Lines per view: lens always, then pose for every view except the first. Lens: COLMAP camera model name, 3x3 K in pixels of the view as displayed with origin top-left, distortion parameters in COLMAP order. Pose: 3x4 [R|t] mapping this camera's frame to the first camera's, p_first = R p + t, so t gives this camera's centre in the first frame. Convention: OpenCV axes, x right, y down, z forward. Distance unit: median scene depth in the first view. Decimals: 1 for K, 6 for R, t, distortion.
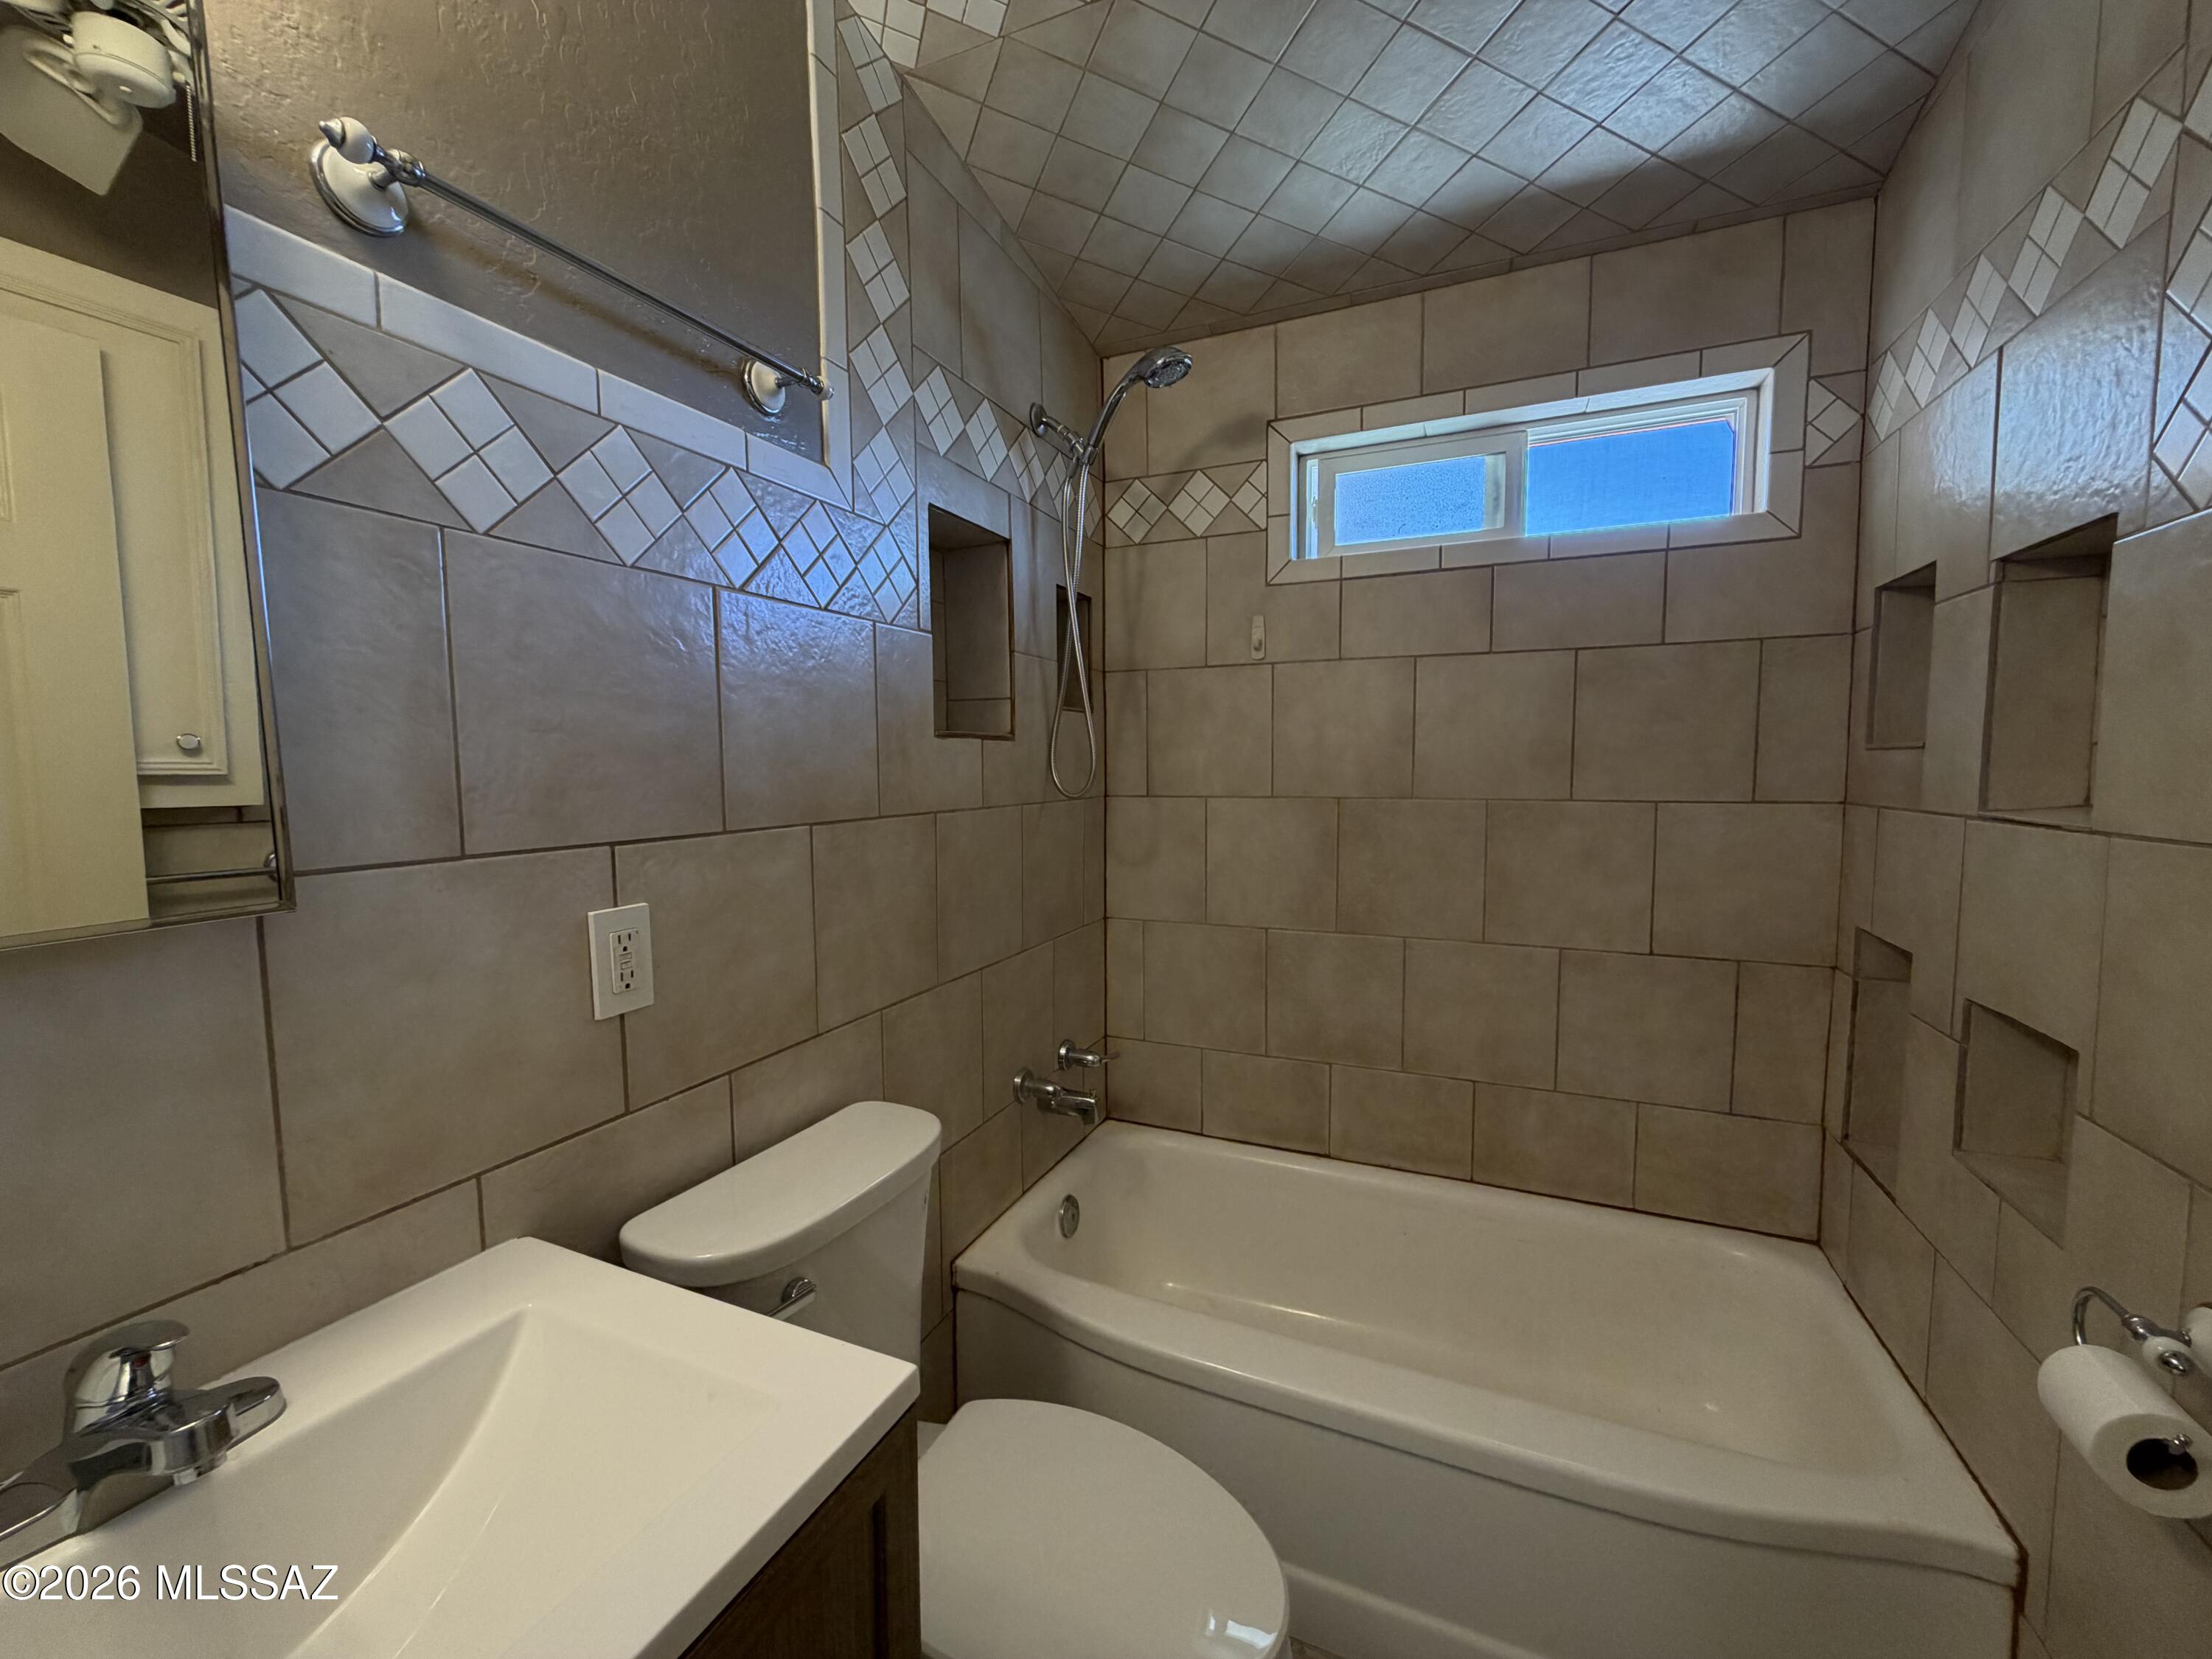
lens RADIAL K [[879.6, 0, 1098.4], [0, 879.6, 834.3], [0, 0, 1]] dist [-0.000672, 0.000204]
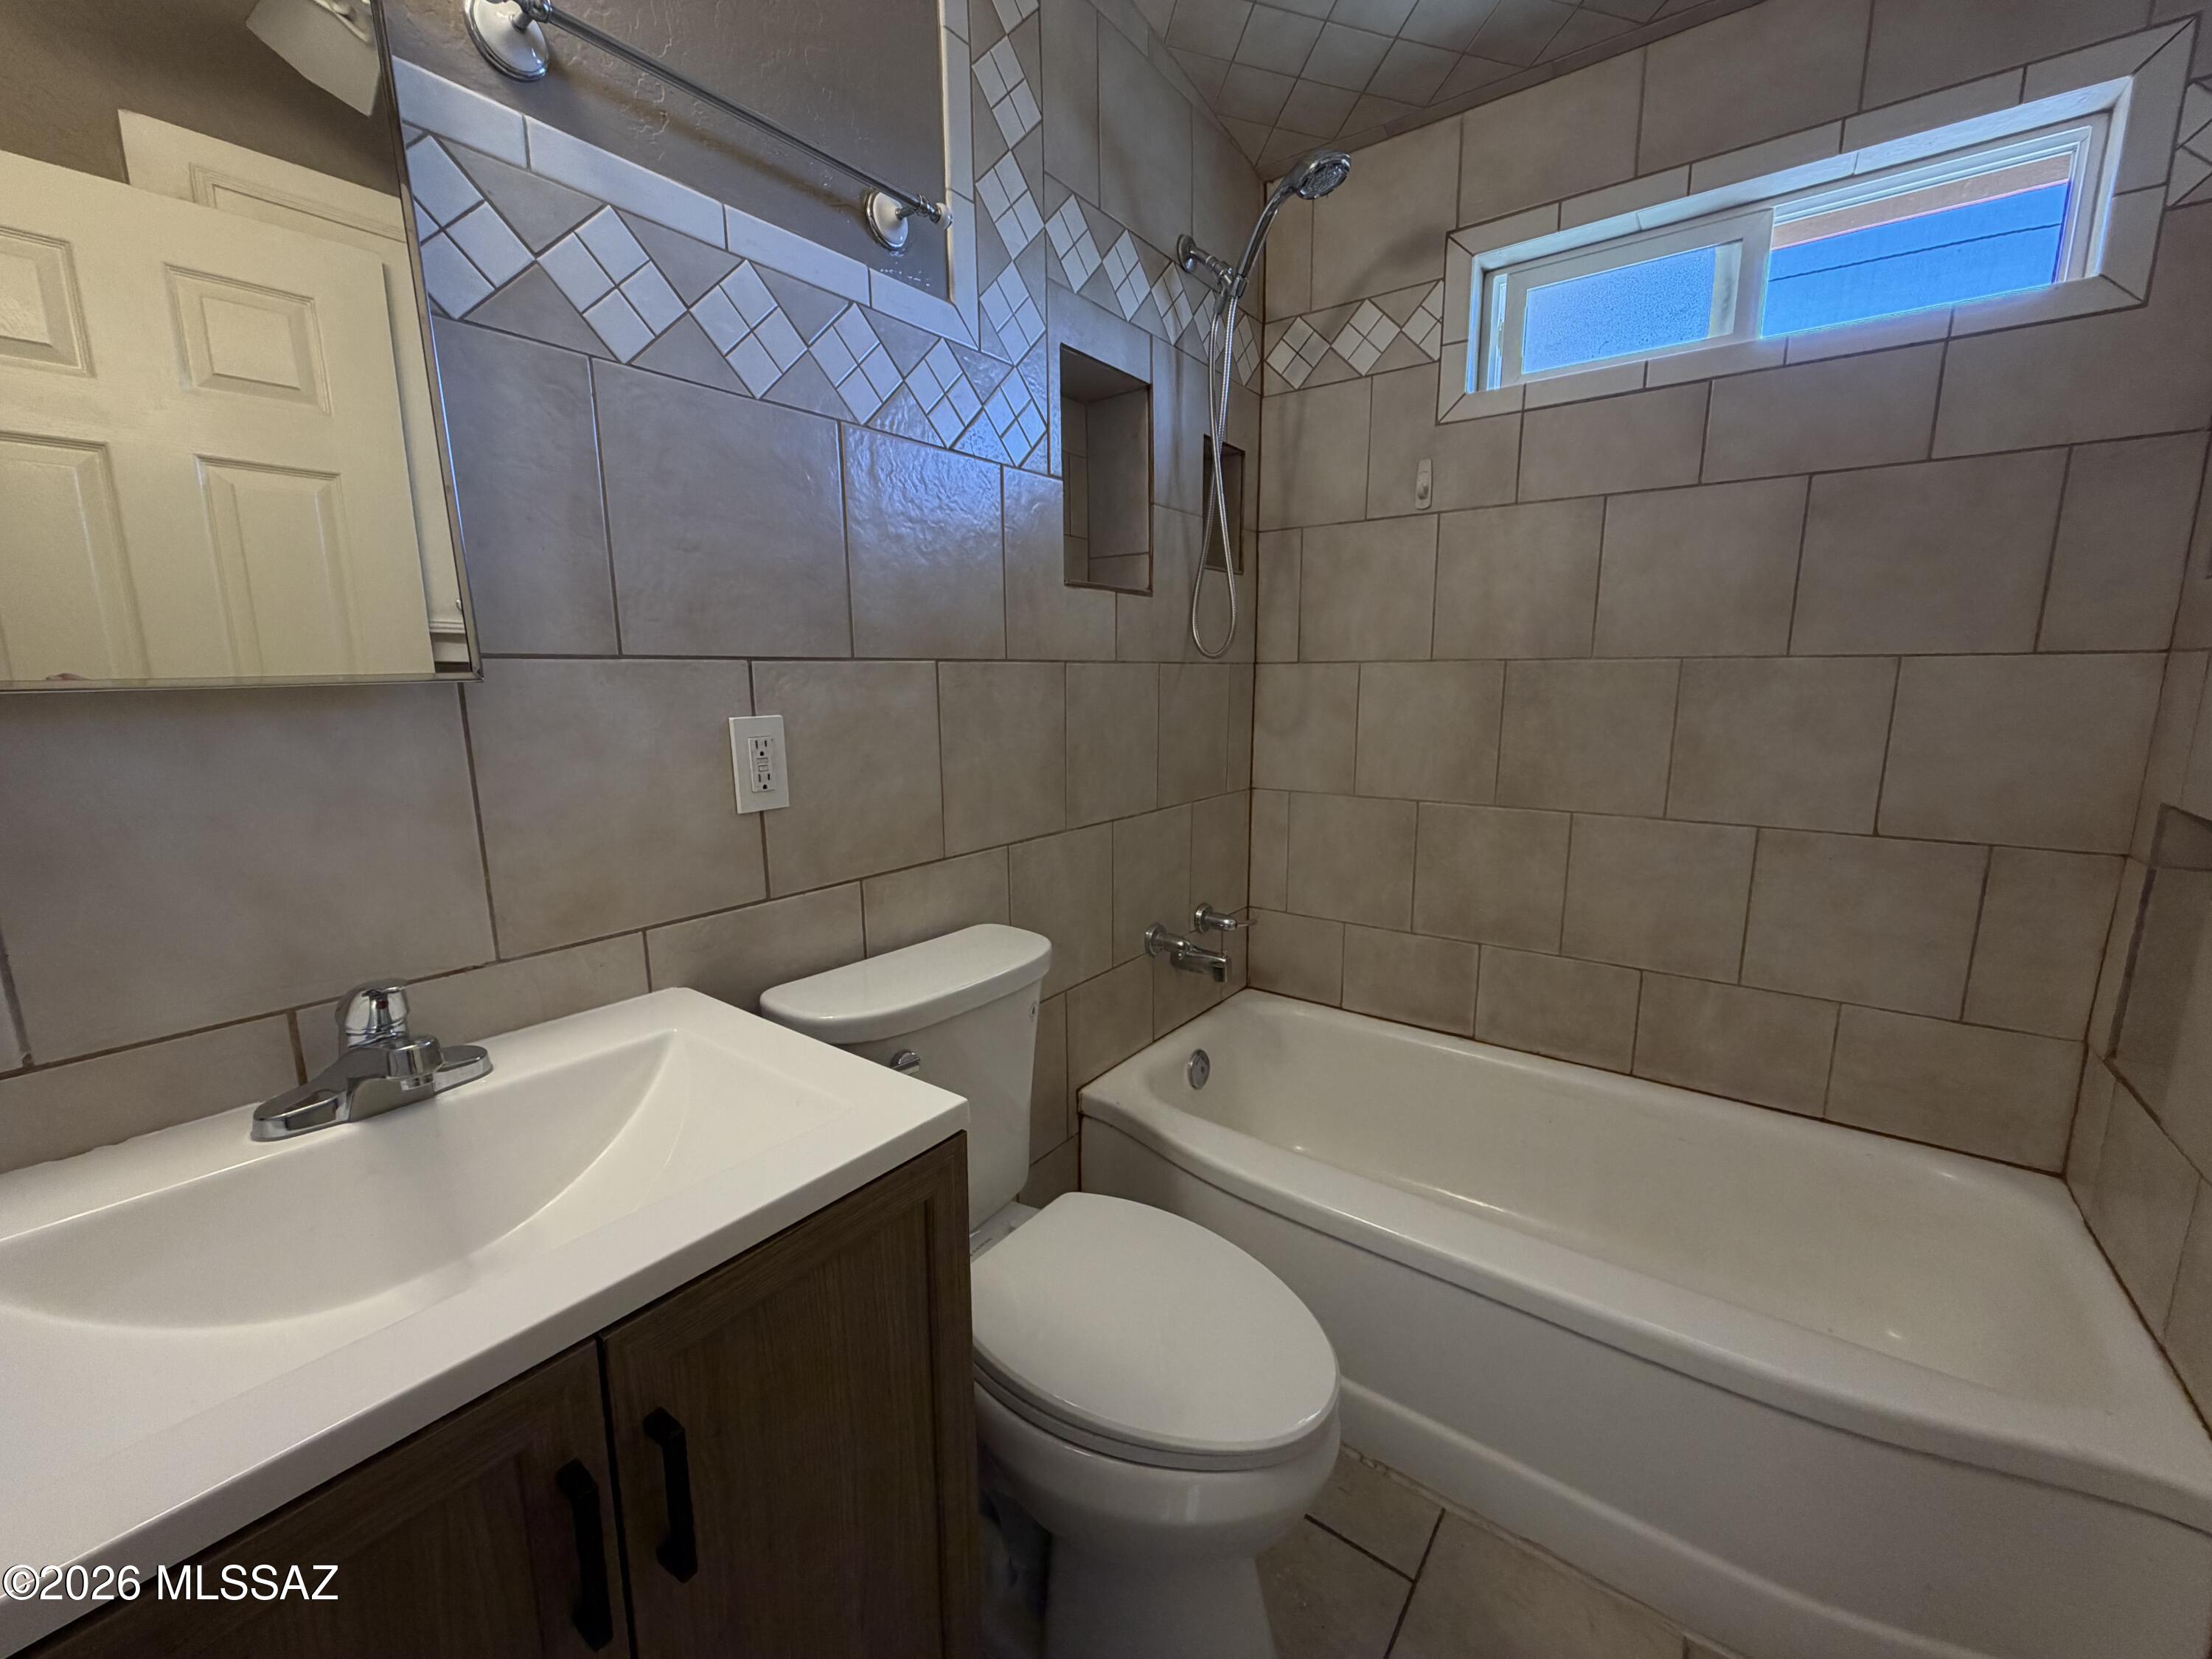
lens RADIAL K [[879.6, 0, 1099.7], [0, 879.6, 834.0], [0, 0, 1]] dist [-0.000672, 0.000204]
pose [[0.975951, 0.039054, -0.214464, 0.076580], [-0.017246, 0.994570, 0.102630, 0.064815], [0.217308, -0.096463, 0.971325, -0.005953]]
